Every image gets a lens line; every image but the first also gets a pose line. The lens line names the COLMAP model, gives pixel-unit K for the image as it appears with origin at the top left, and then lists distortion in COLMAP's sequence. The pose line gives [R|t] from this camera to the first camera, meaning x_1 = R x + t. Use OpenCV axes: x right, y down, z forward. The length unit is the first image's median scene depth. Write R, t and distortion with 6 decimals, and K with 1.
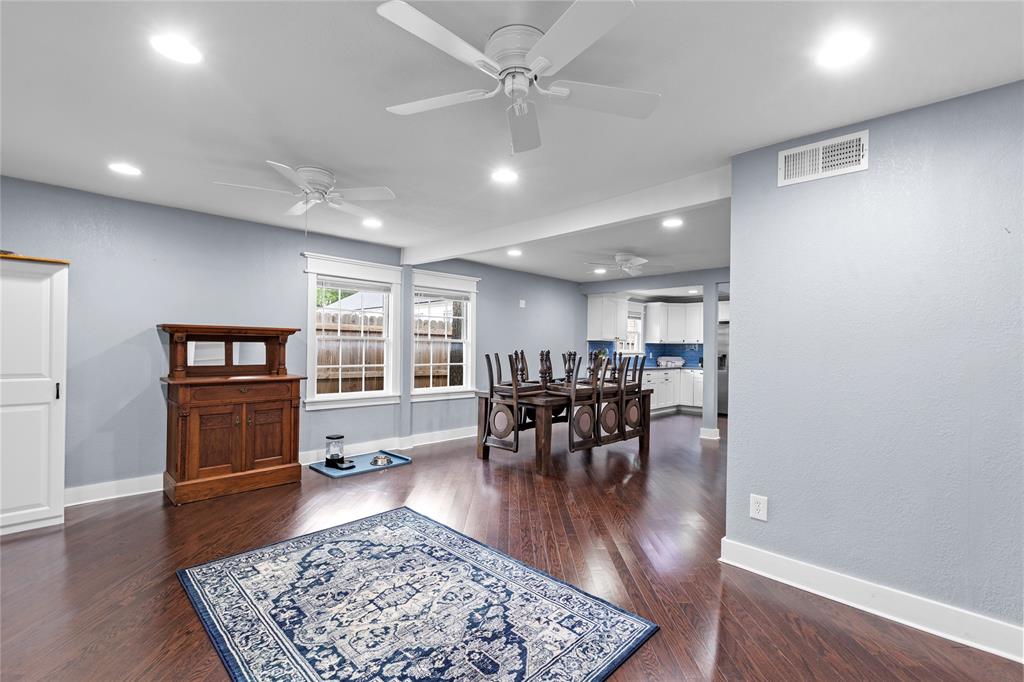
lens RADIAL K [[456.1, 0, 514.1], [0, 456.1, 341.3], [0, 0, 1]] dist [-0.000270, 0.000174]
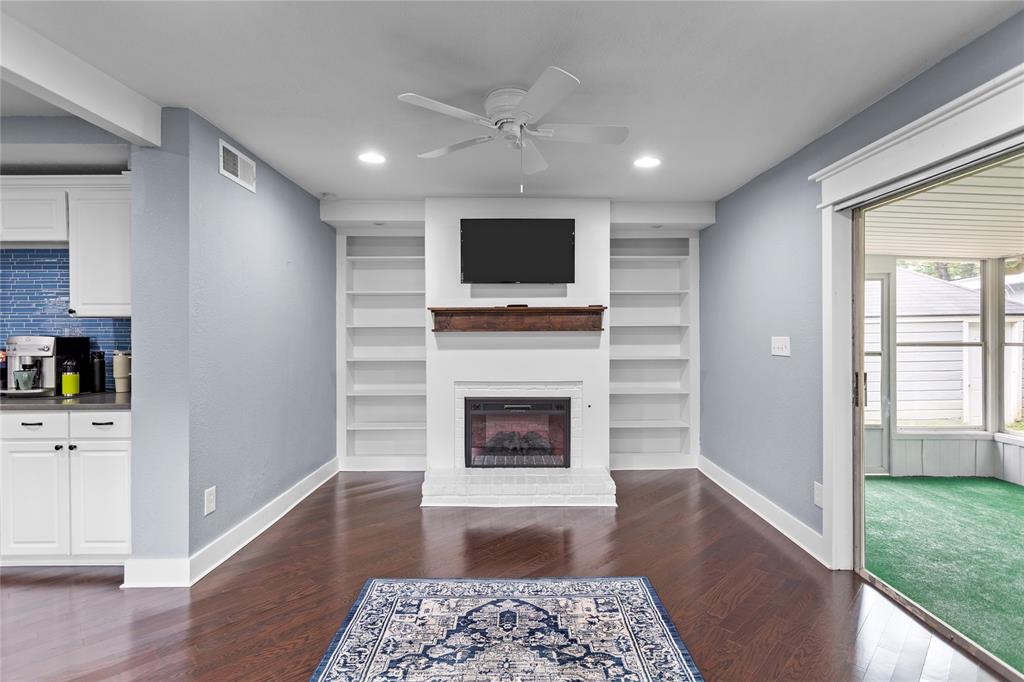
lens RADIAL K [[500.3, 0, 511.8], [0, 500.3, 335.6], [0, 0, 1]] dist [-0.002058, -0.000932]
pose [[-0.700103, -0.017259, 0.713833, -0.649280], [-0.017054, 0.999827, 0.007449, -0.000866], [-0.713838, -0.006958, -0.700276, 1.285851]]
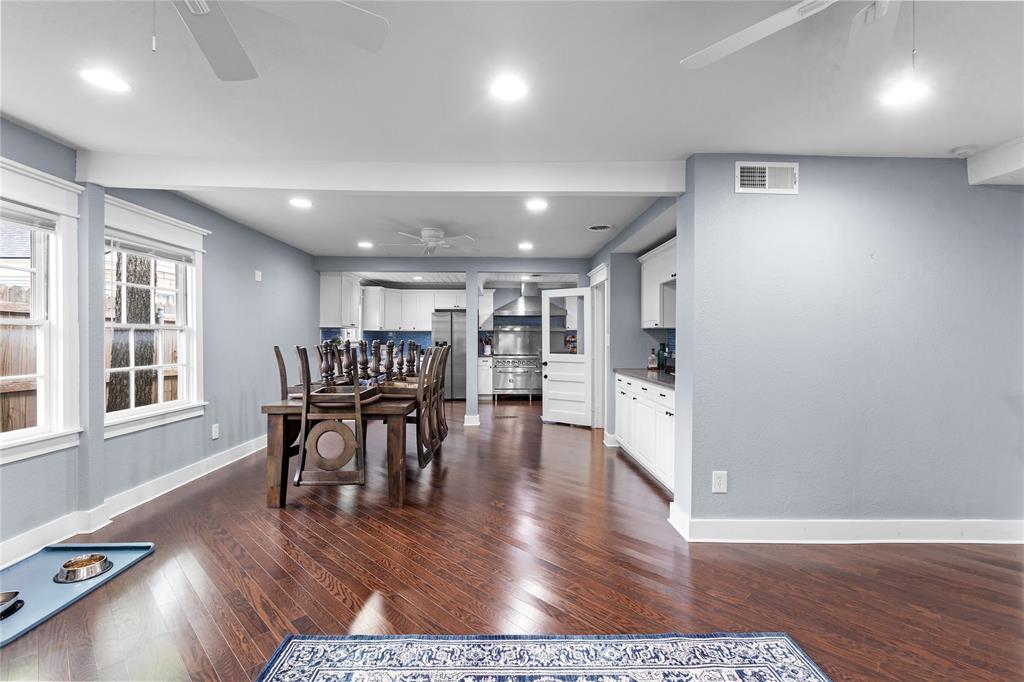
lens RADIAL K [[456.1, 0, 513.1], [0, 456.1, 333.8], [0, 0, 1]] dist [-0.000270, 0.000174]
pose [[0.698299, -0.004678, 0.715791, -0.593441], [-0.004787, 0.999926, 0.011205, -0.002250], [-0.715790, -0.011251, 0.698225, 0.594784]]
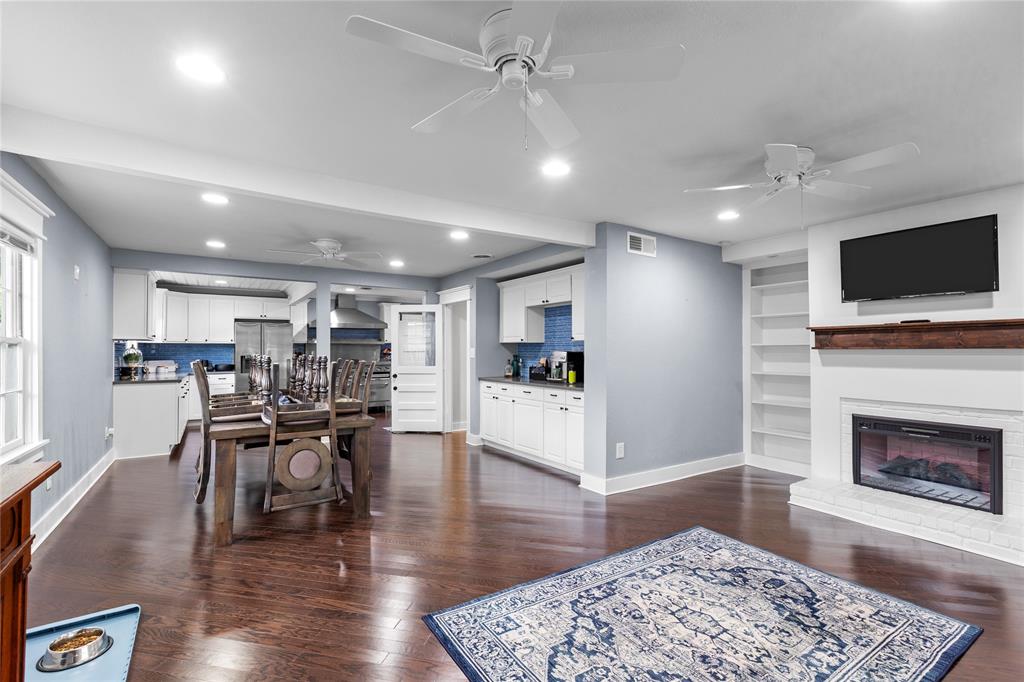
lens RADIAL K [[456.1, 0, 512.4], [0, 456.1, 342.2], [0, 0, 1]] dist [-0.000270, 0.000174]
pose [[0.220207, 0.003479, 0.975447, -1.097464], [-0.011049, 0.999938, -0.001072, -0.008205], [-0.975391, -0.010542, 0.220232, 1.021309]]
